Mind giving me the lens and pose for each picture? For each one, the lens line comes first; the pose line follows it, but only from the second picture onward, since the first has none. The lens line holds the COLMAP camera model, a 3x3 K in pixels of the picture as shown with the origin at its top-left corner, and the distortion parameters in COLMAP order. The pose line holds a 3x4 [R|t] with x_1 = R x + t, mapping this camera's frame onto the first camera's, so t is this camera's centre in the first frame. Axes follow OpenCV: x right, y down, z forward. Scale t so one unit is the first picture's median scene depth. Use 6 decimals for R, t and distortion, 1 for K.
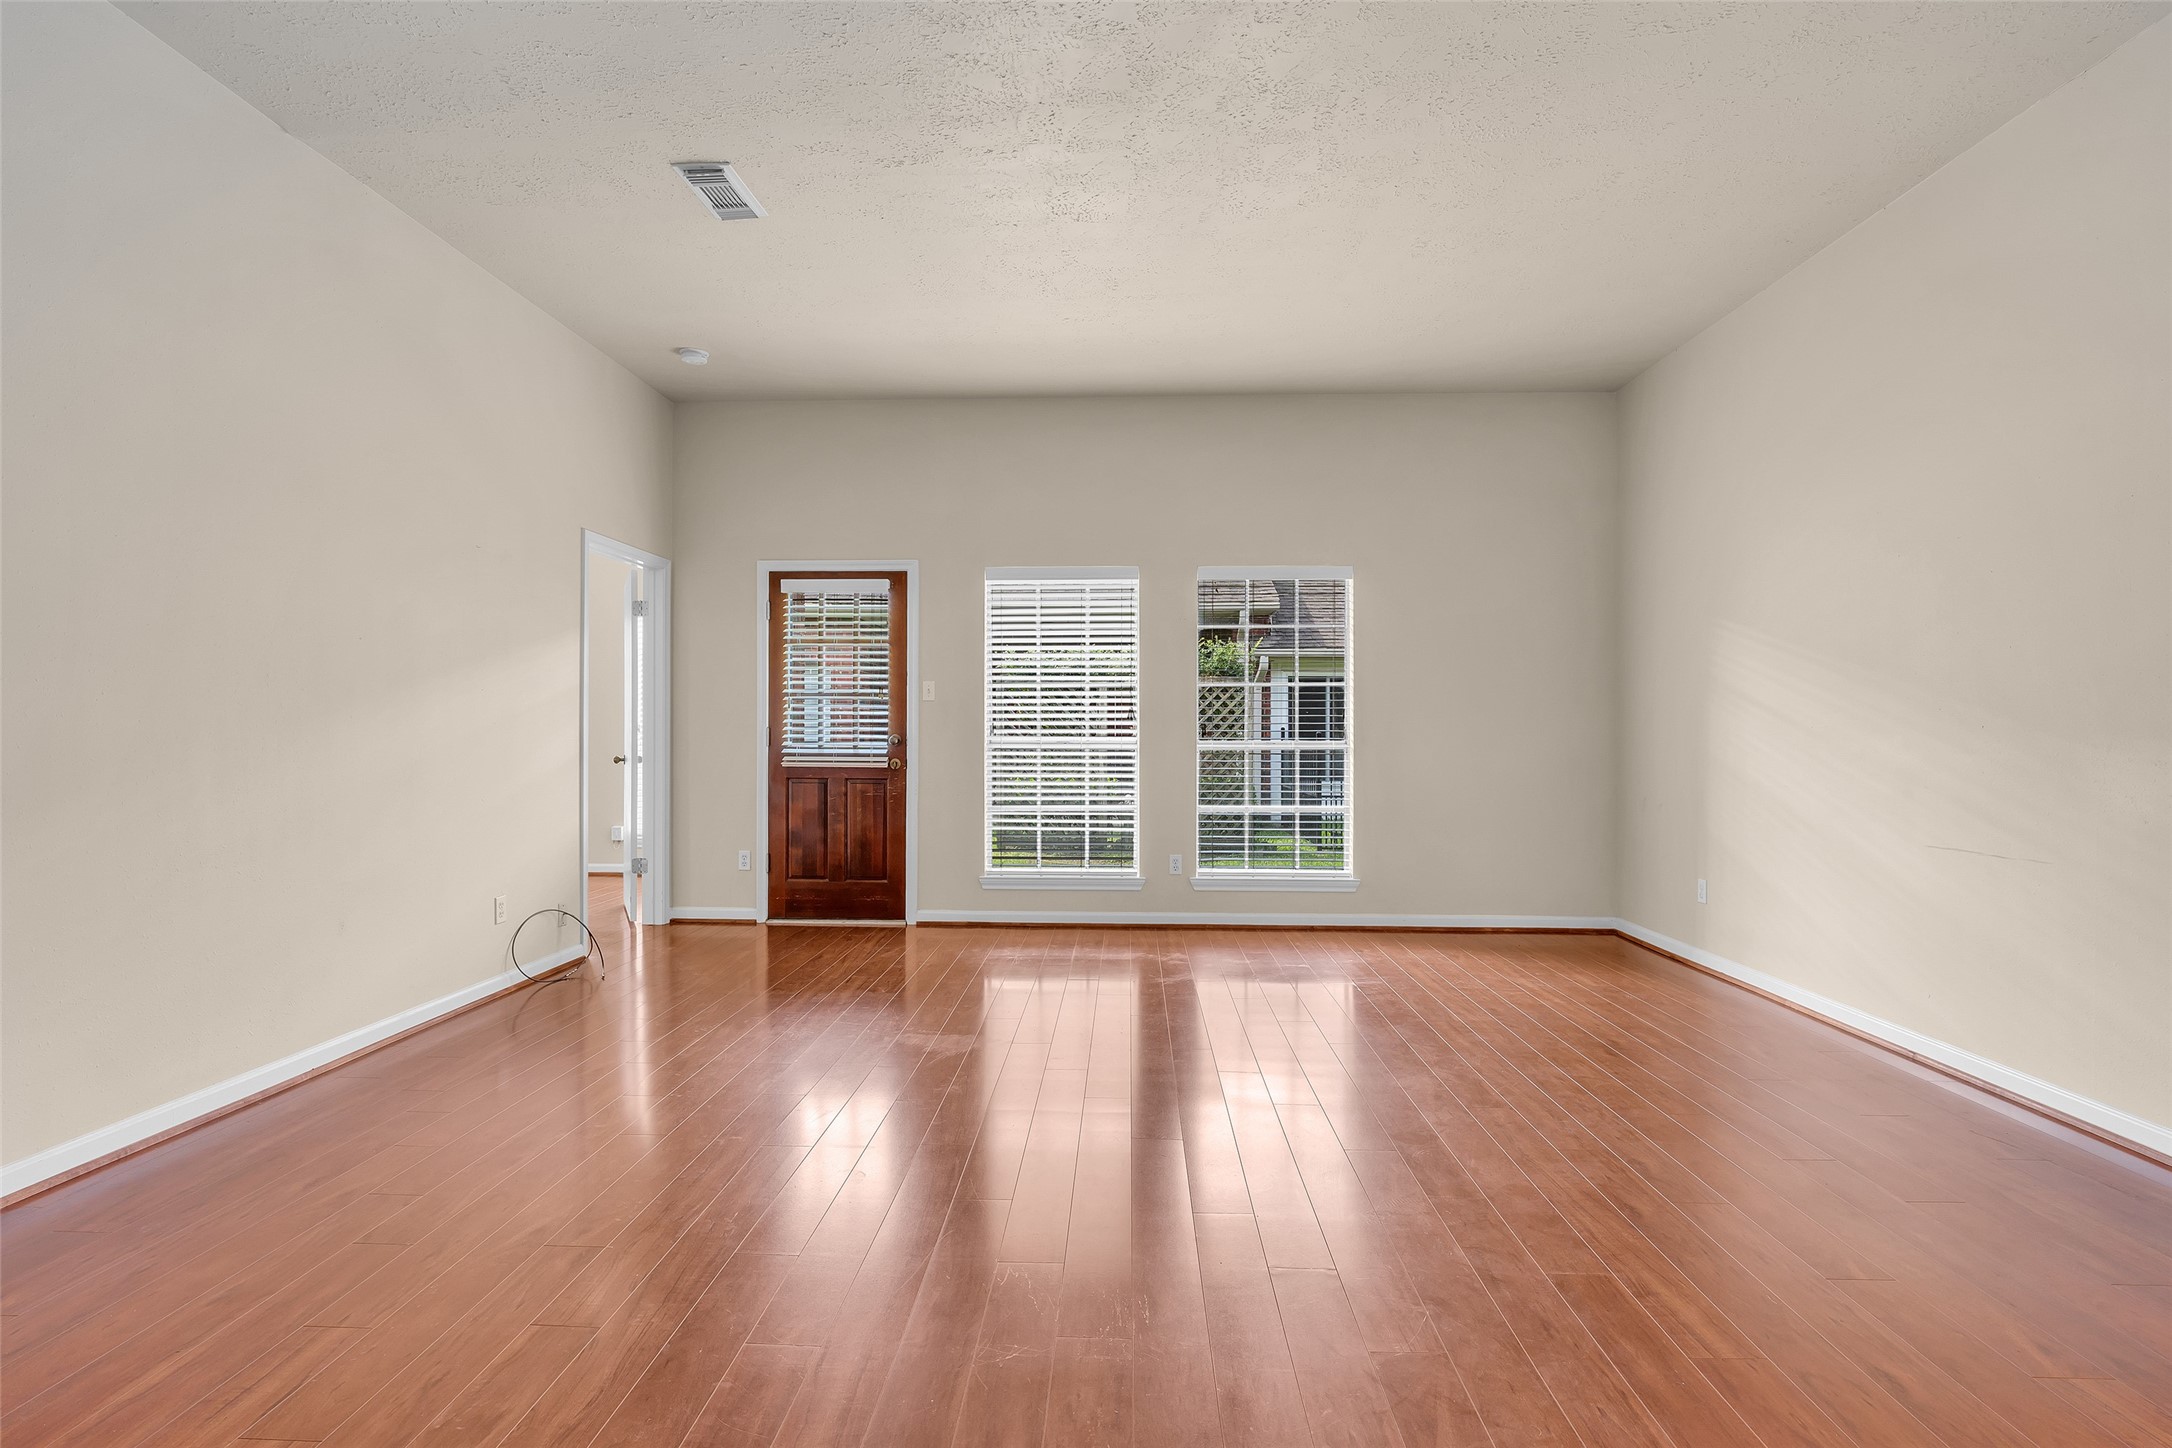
lens RADIAL K [[984.9, 0, 1079.3], [0, 984.9, 741.6], [0, 0, 1]] dist [-0.022144, 0.006542]
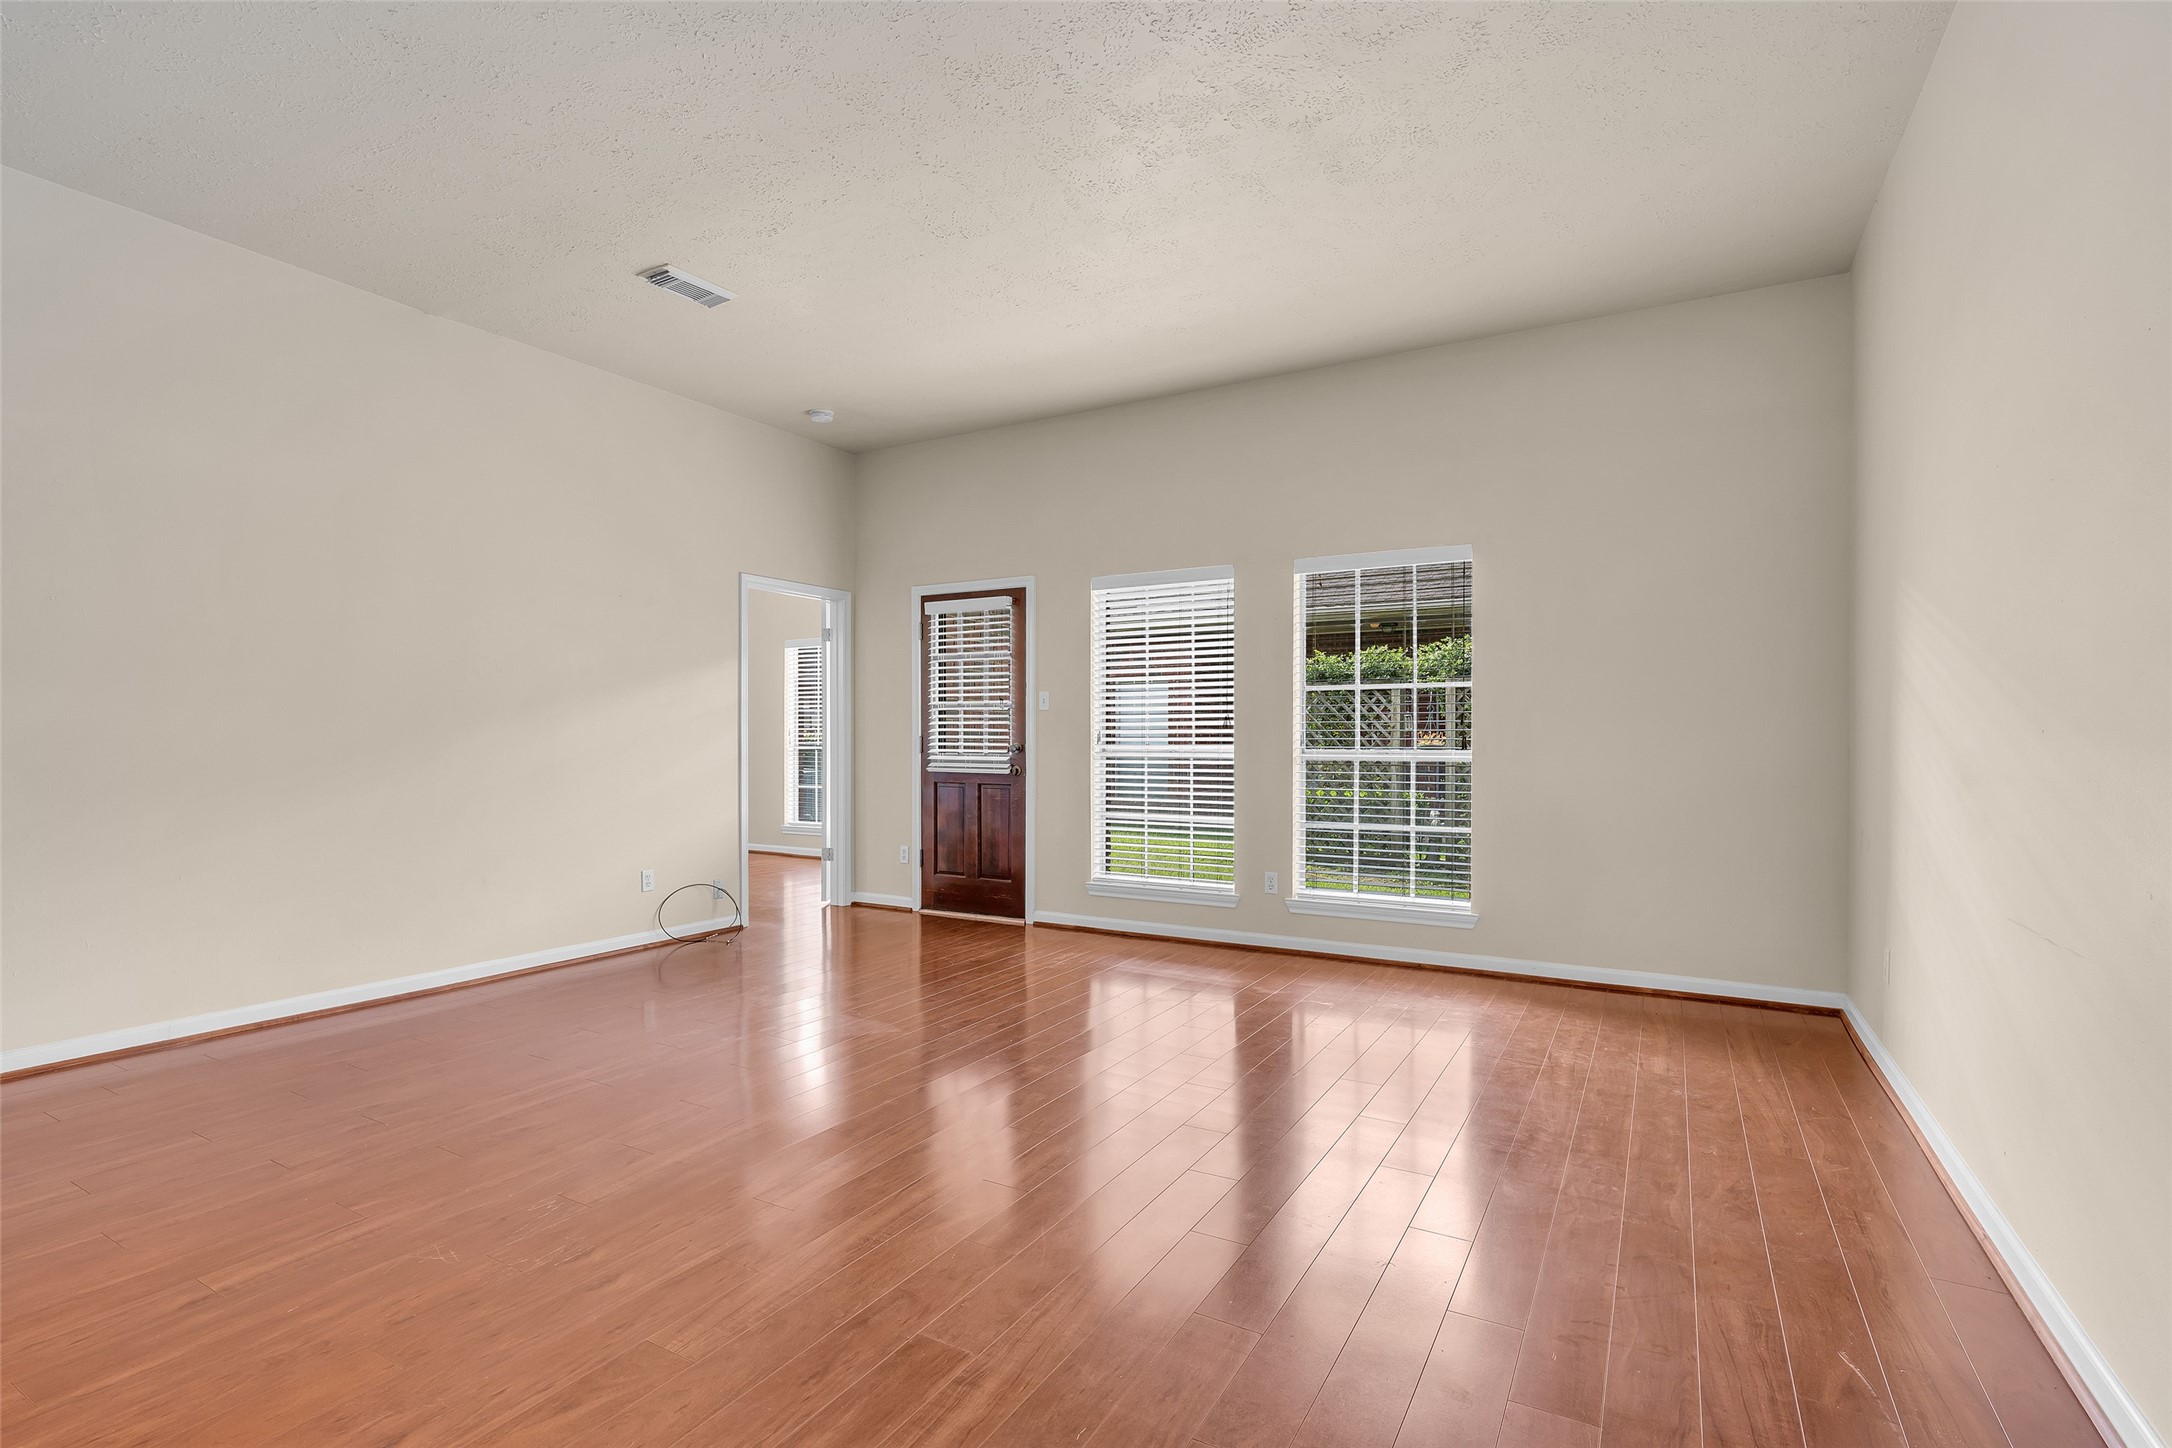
lens RADIAL K [[991.9, 0, 1097.4], [0, 991.9, 756.5], [0, 0, 1]] dist [-0.014224, 0.000016]
pose [[0.890401, 0.007260, -0.455118, 0.373914], [-0.004147, 0.999961, 0.007839, -0.001164], [0.455157, -0.005093, 0.890396, 0.091764]]
